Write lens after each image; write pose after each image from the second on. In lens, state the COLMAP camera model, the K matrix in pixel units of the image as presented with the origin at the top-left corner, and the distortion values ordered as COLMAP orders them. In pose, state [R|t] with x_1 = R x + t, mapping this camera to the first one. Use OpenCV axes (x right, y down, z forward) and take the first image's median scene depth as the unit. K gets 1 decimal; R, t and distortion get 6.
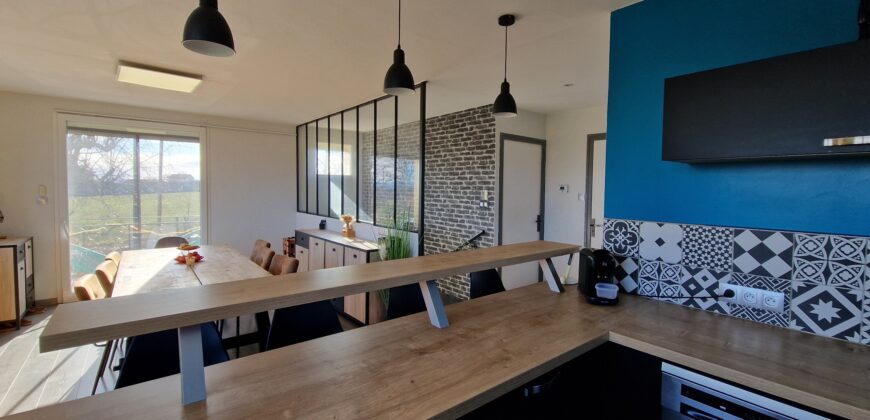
lens RADIAL K [[369.1, 0, 438.3], [0, 369.1, 203.8], [0, 0, 1]] dist [0.004185, -0.003035]
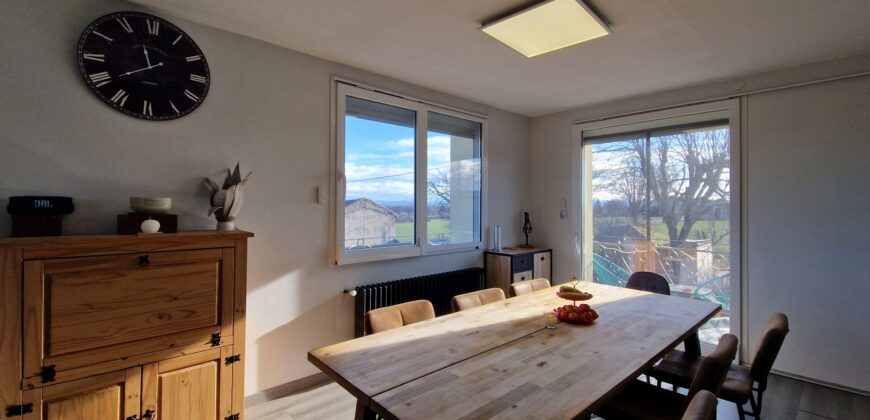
lens RADIAL K [[369.1, 0, 441.2], [0, 369.1, 202.5], [0, 0, 1]] dist [0.004185, -0.003035]
pose [[0.057511, -0.019734, -0.998150, -0.066592], [-0.046225, 0.998680, -0.022408, -0.003062], [0.997274, 0.047428, 0.056523, 0.498723]]
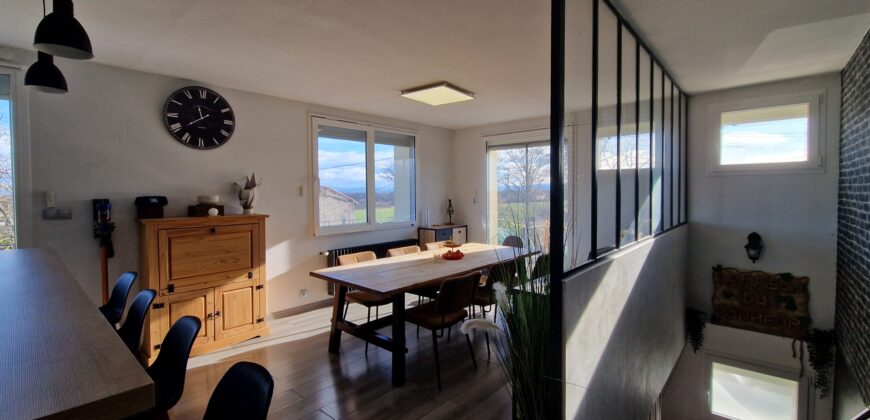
lens RADIAL K [[377.7, 0, 443.9], [0, 377.7, 200.7], [0, 0, 1]] dist [0.003044, 0.000182]
pose [[0.163634, 0.011968, -0.986448, 0.282088], [-0.031206, 0.999489, 0.006950, -0.012135], [0.986027, 0.029646, 0.163924, 0.527061]]
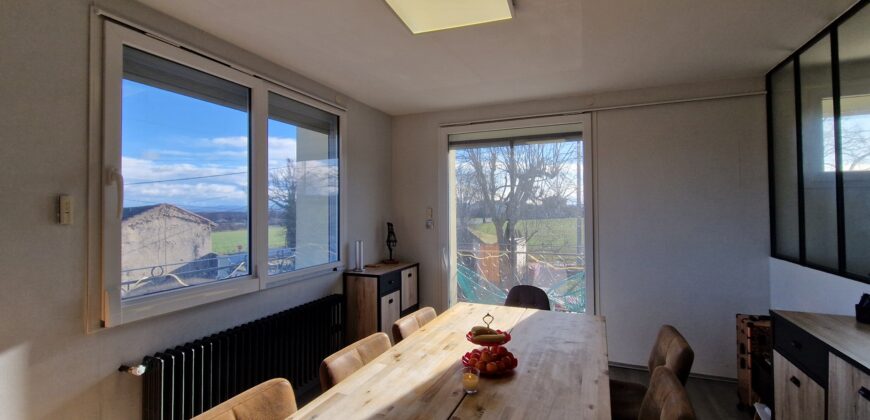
lens RADIAL K [[369.1, 0, 443.2], [0, 369.1, 202.0], [0, 0, 1]] dist [0.004185, -0.003035]
pose [[0.474316, -0.032255, -0.879764, -0.195116], [-0.023204, 0.998523, -0.049120, -0.016324], [0.880049, 0.043712, 0.472867, 0.483427]]
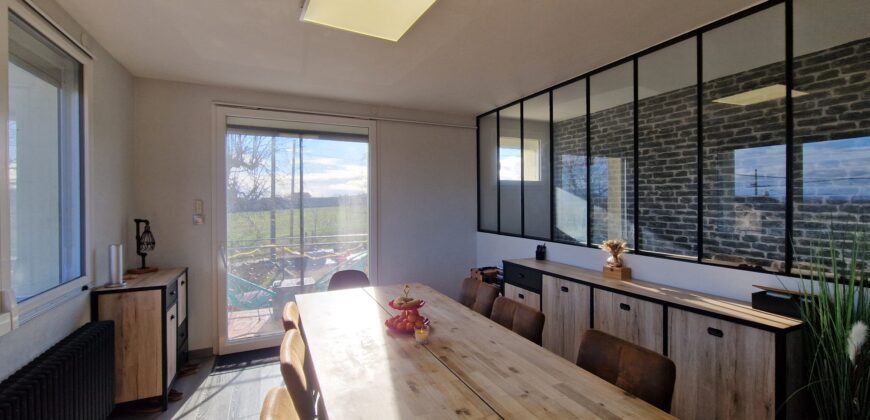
lens RADIAL K [[369.1, 0, 440.6], [0, 369.1, 202.0], [0, 0, 1]] dist [0.004185, -0.003035]
pose [[0.969780, -0.017389, -0.243360, -0.322250], [0.007760, 0.999151, -0.040472, -0.008491], [0.243857, 0.037361, 0.969091, 0.306196]]
